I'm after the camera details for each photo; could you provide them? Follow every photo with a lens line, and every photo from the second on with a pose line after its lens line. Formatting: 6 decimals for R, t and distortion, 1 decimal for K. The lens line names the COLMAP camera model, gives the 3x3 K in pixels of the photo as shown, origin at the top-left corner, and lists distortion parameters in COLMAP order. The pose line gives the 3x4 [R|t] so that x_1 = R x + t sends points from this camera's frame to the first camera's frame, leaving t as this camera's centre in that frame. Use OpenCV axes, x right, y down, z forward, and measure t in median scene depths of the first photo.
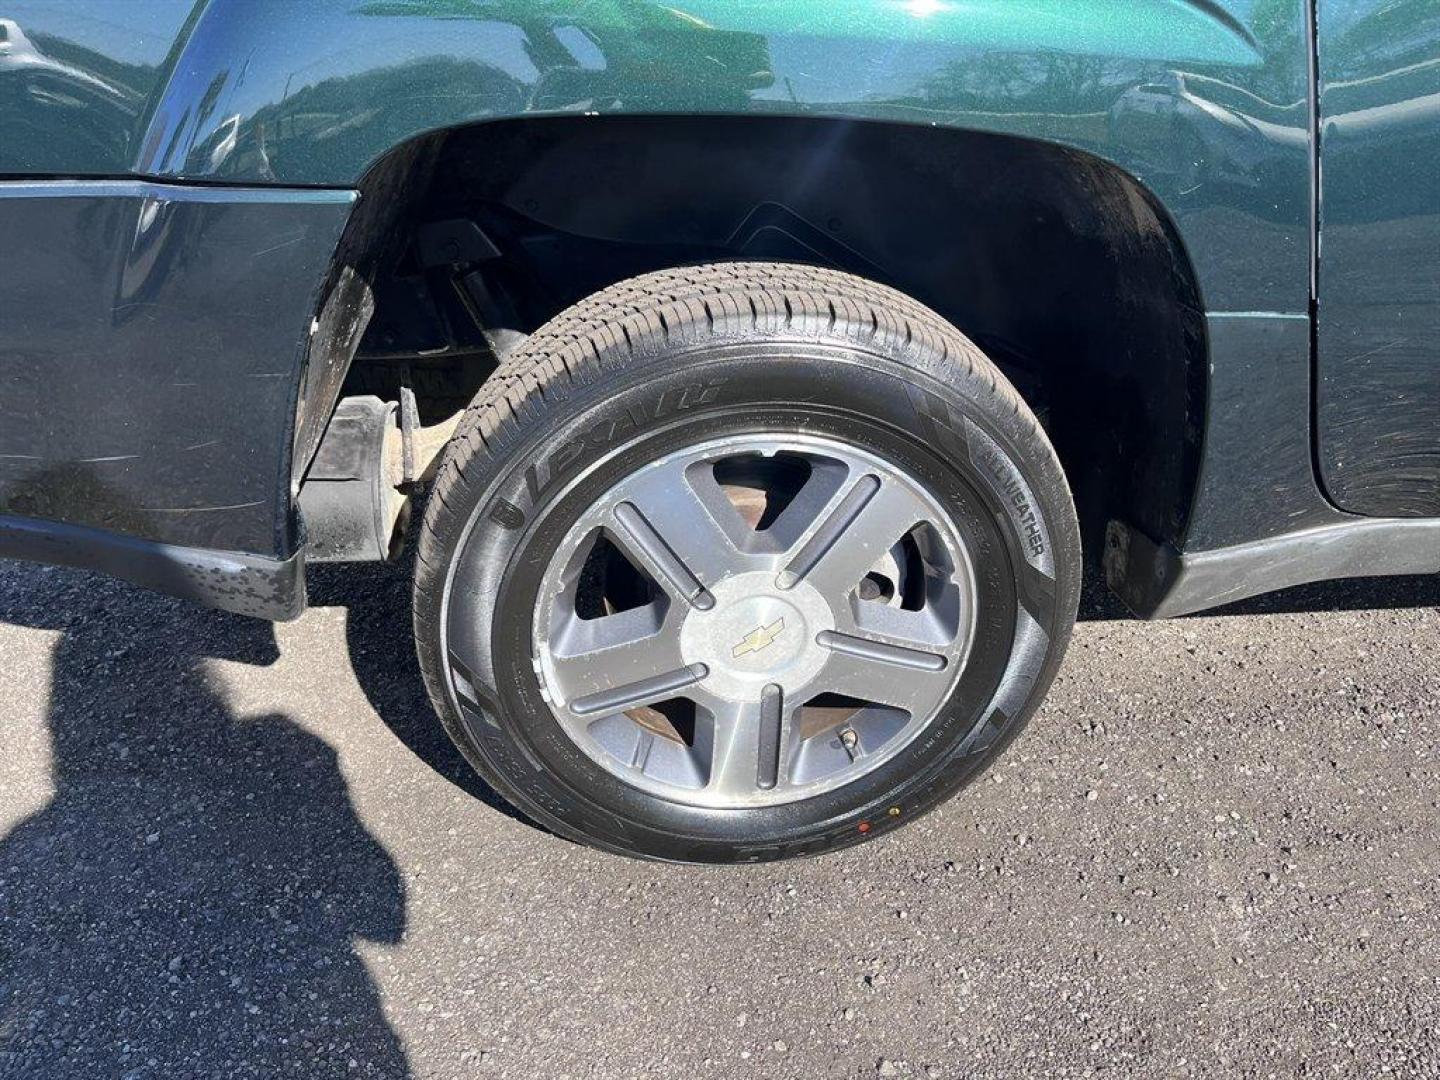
lens RADIAL K [[1125.0, 0, 723.6], [0, 1125.0, 540.5], [0, 0, 1]] dist [-0.003460, -0.019101]
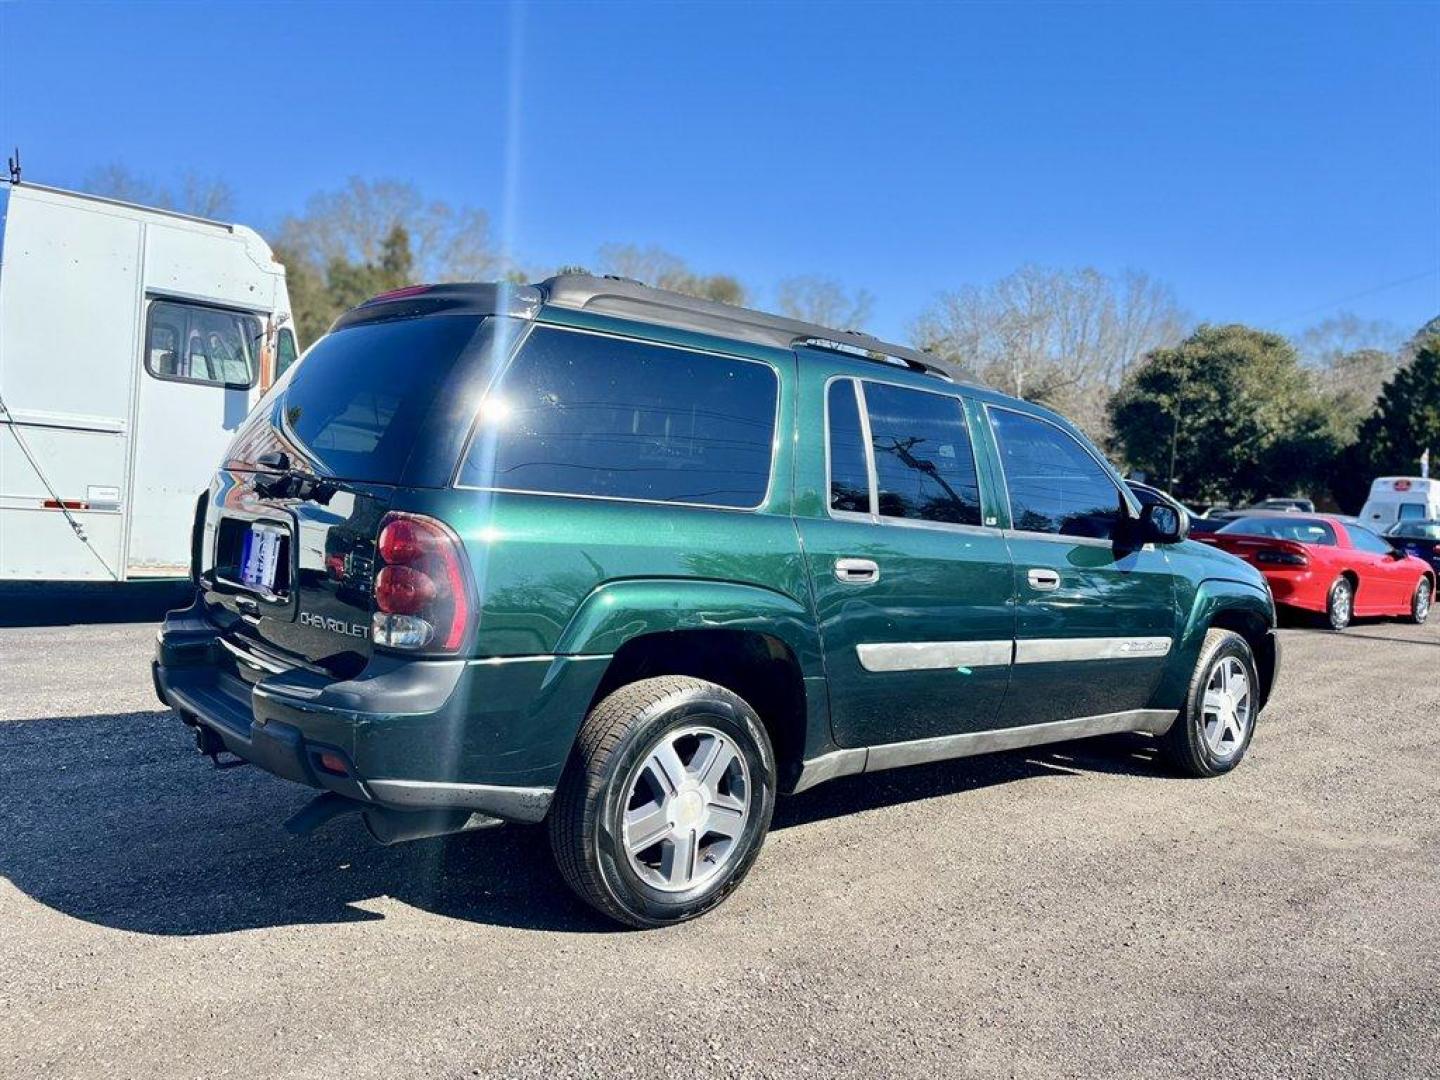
lens RADIAL K [[1125.0, 0, 713.4], [0, 1125.0, 538.9], [0, 0, 1]] dist [-0.003460, -0.019101]
pose [[0.827128, 0.005953, 0.561982, -1.487851], [0.240781, 0.899773, -0.363914, 0.514463], [-0.507822, 0.436319, 0.742794, -1.380780]]
